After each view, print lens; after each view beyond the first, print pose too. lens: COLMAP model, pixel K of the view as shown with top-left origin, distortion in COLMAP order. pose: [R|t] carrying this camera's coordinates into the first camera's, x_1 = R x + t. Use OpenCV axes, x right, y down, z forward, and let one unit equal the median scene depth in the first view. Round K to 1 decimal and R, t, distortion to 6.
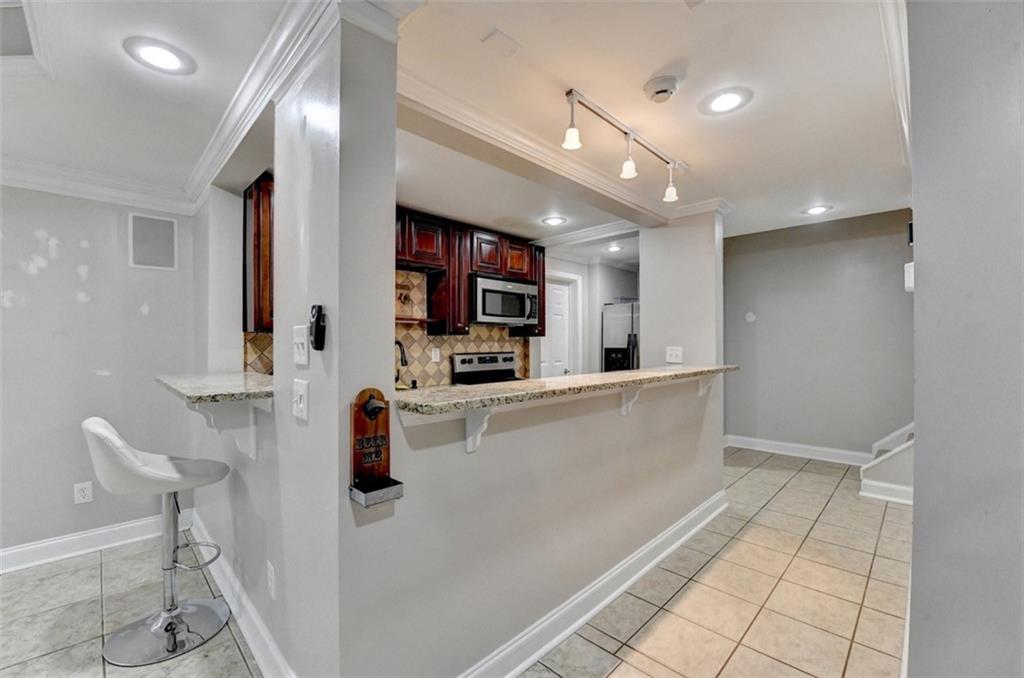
lens RADIAL K [[425.3, 0, 504.1], [0, 425.3, 338.1], [0, 0, 1]] dist [-0.010591, -0.006101]
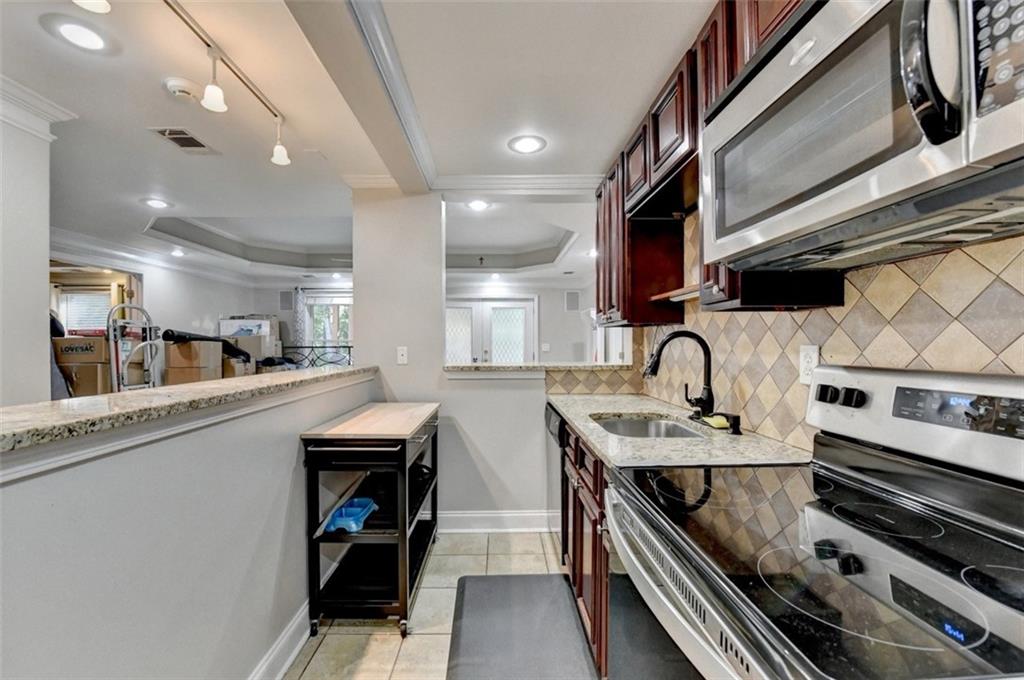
lens RADIAL K [[425.3, 0, 504.1], [0, 425.3, 339.1], [0, 0, 1]] dist [-0.010591, -0.006101]
pose [[-0.687683, -0.001847, -0.726008, 0.247486], [0.009466, 0.999889, -0.011510, 0.019830], [0.725949, -0.014788, -0.687590, 1.027119]]
